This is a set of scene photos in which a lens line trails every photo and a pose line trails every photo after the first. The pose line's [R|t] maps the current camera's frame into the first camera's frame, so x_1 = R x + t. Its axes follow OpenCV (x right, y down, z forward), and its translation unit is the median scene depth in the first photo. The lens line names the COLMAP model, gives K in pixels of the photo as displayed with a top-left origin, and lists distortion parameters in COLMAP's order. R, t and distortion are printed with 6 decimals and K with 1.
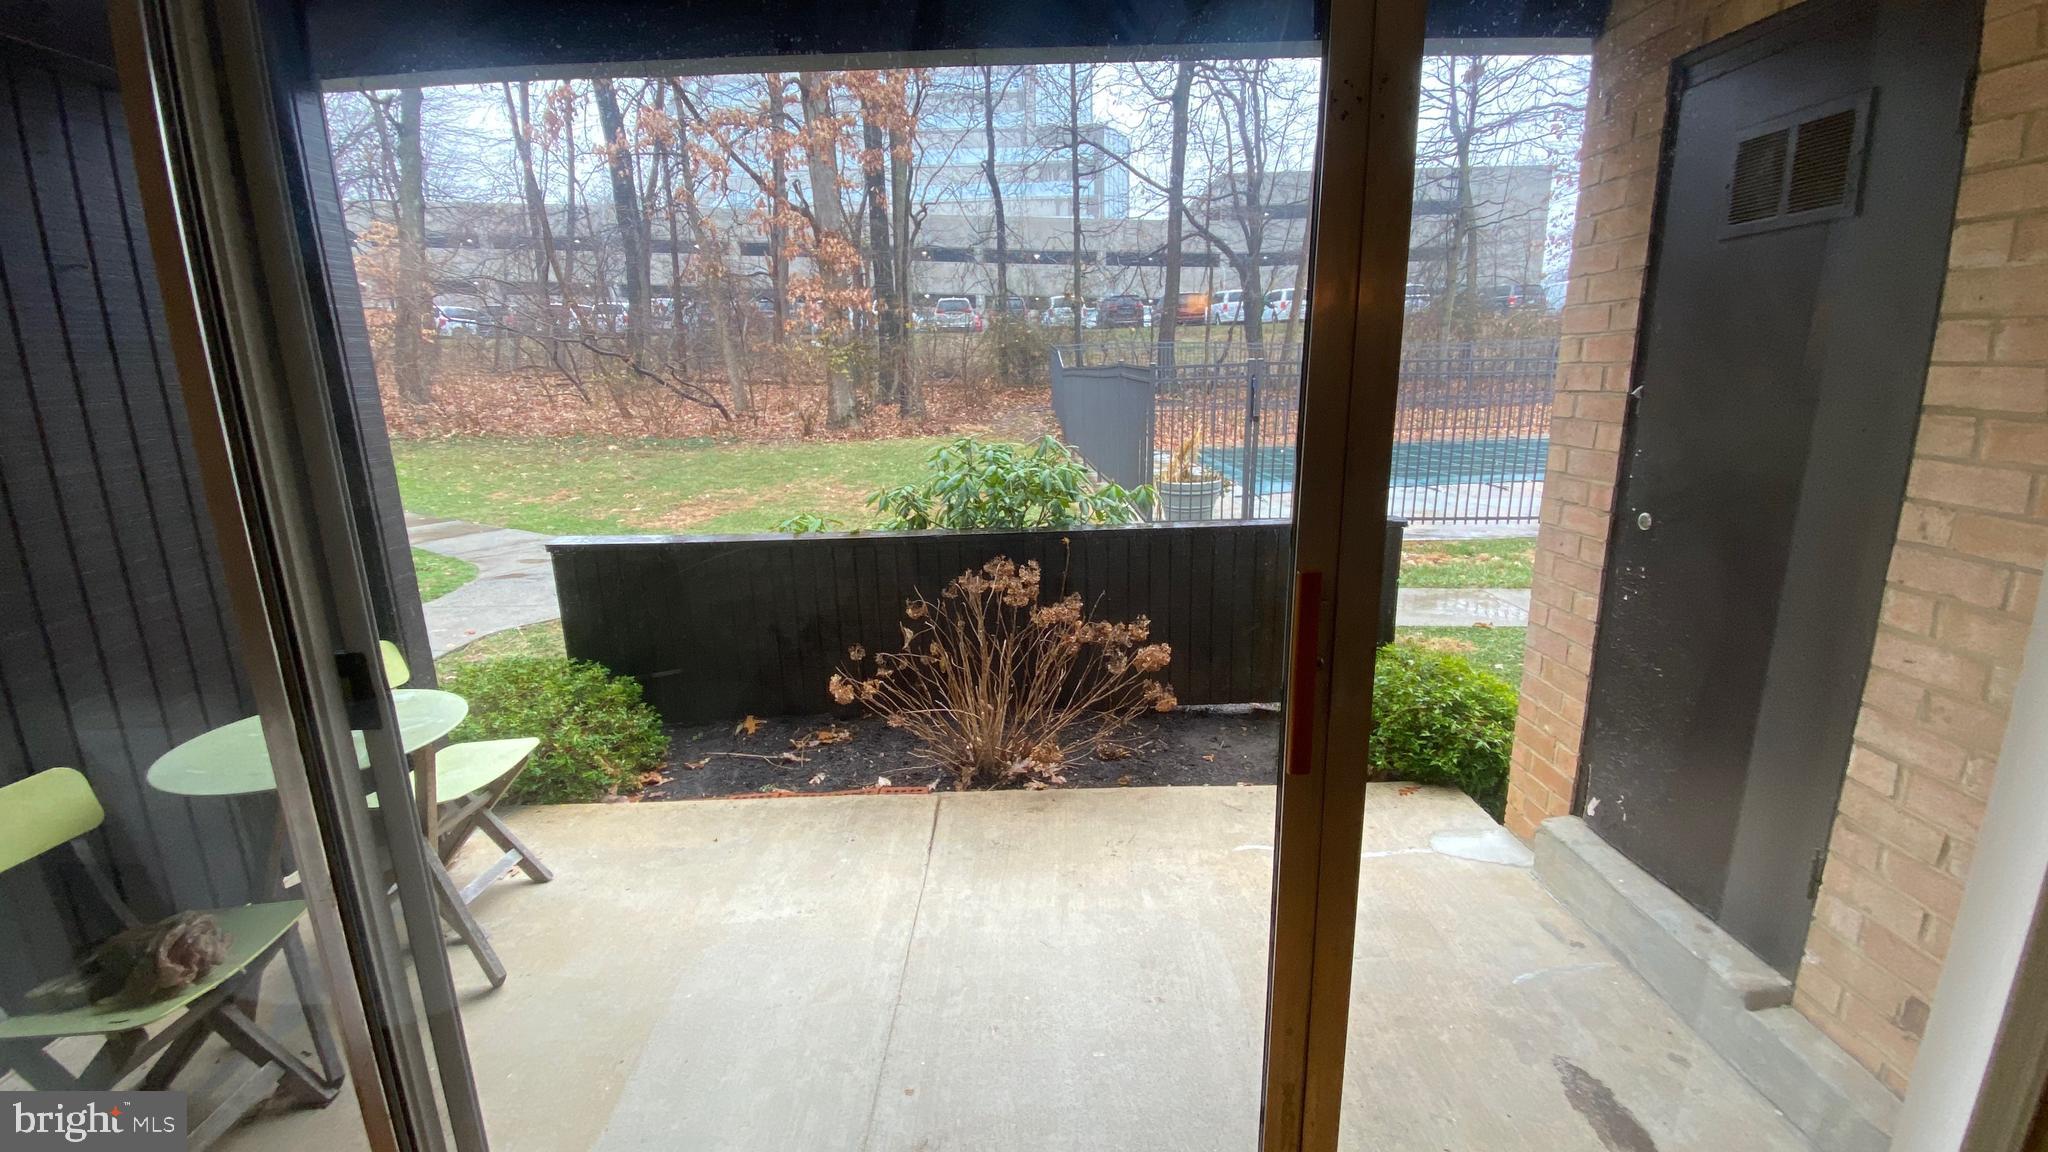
lens RADIAL K [[832.6, 0, 1019.6], [0, 832.6, 570.1], [0, 0, 1]] dist [0.030287, -0.000595]
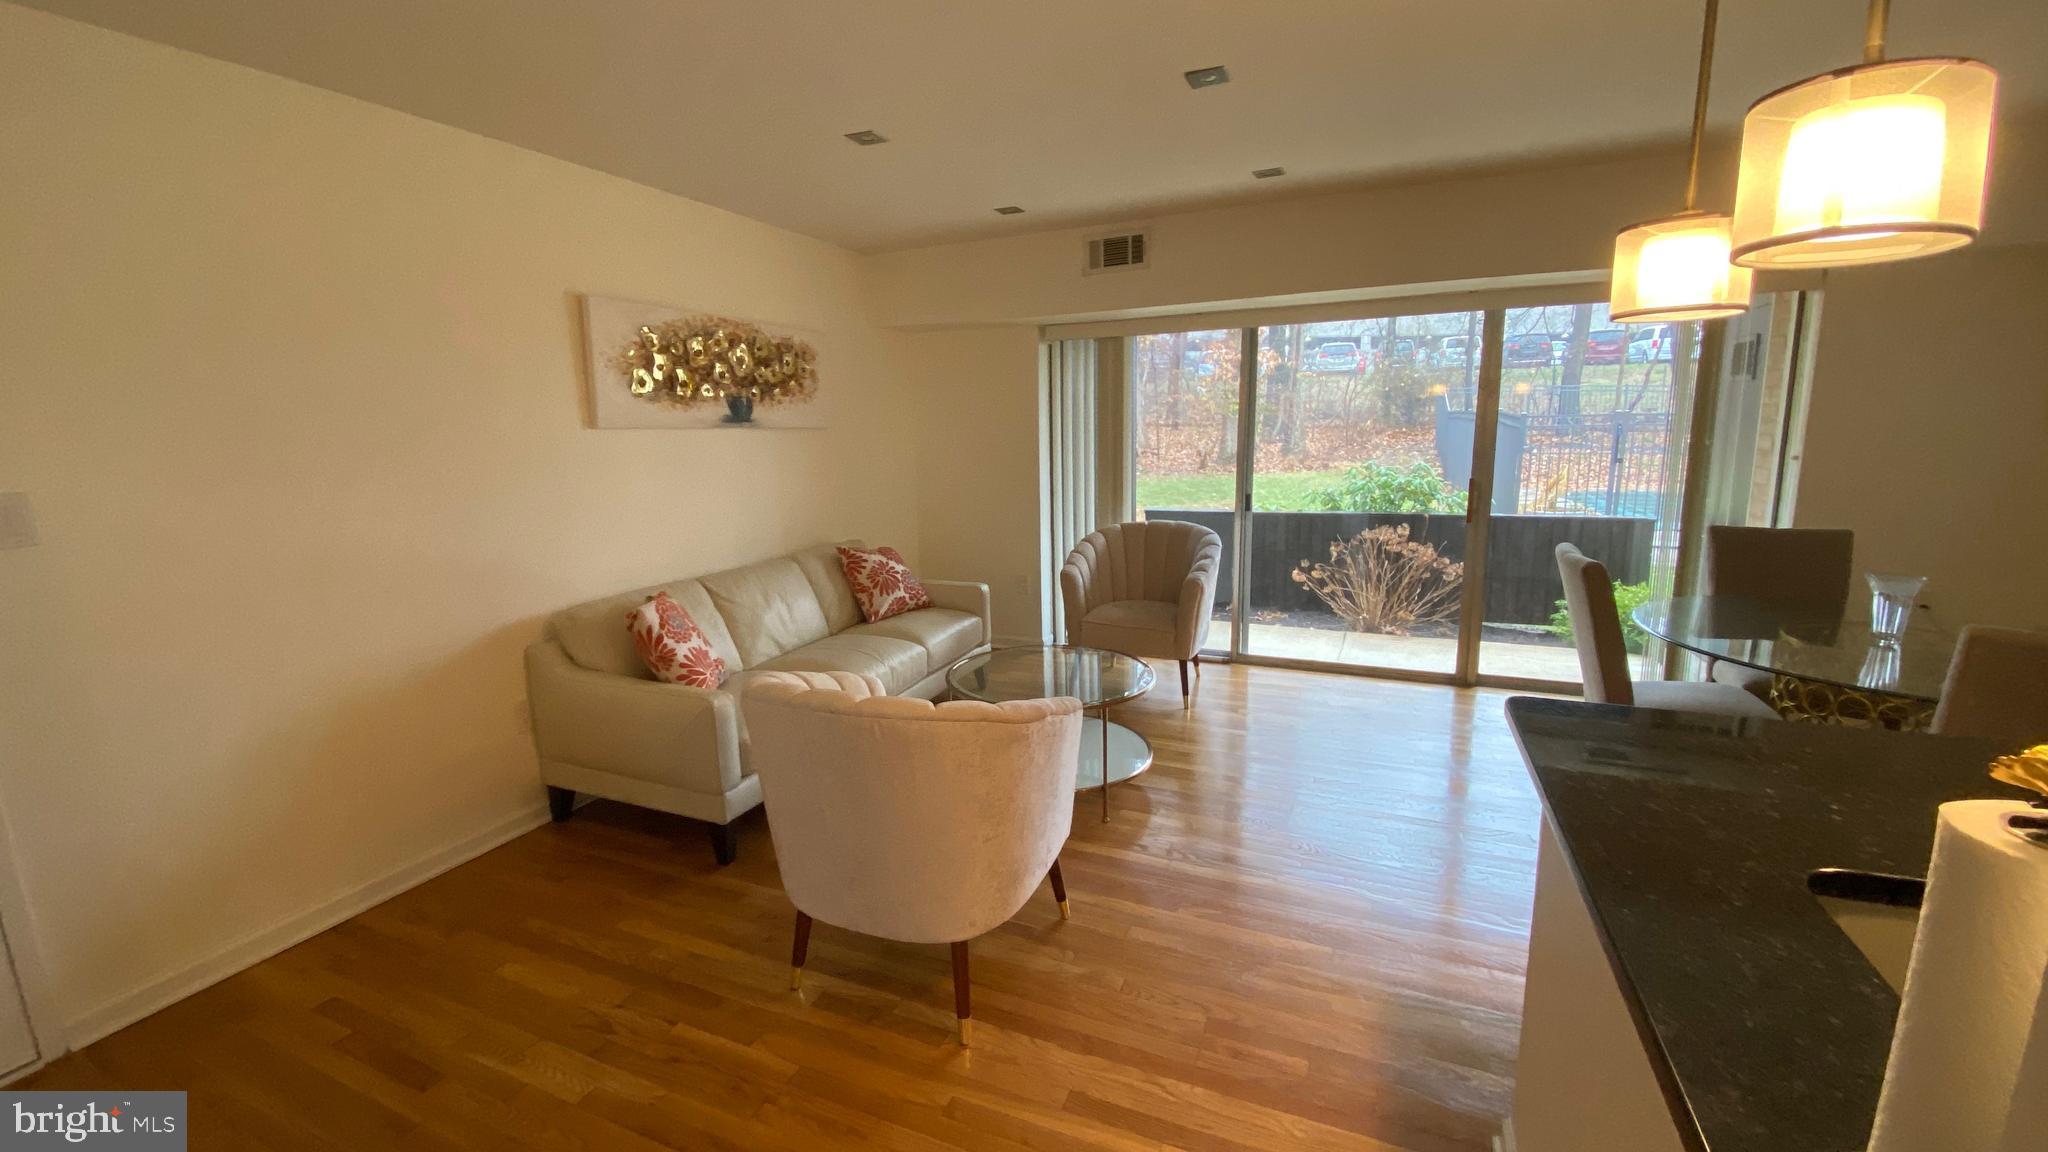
lens RADIAL K [[832.6, 0, 1019.6], [0, 832.6, 570.1], [0, 0, 1]] dist [0.030287, -0.000595]
pose [[0.912913, 0.080165, -0.400203, -0.002354], [-0.097646, 0.994945, -0.023446, 0.036787], [0.396301, 0.060482, 0.916126, -0.181236]]
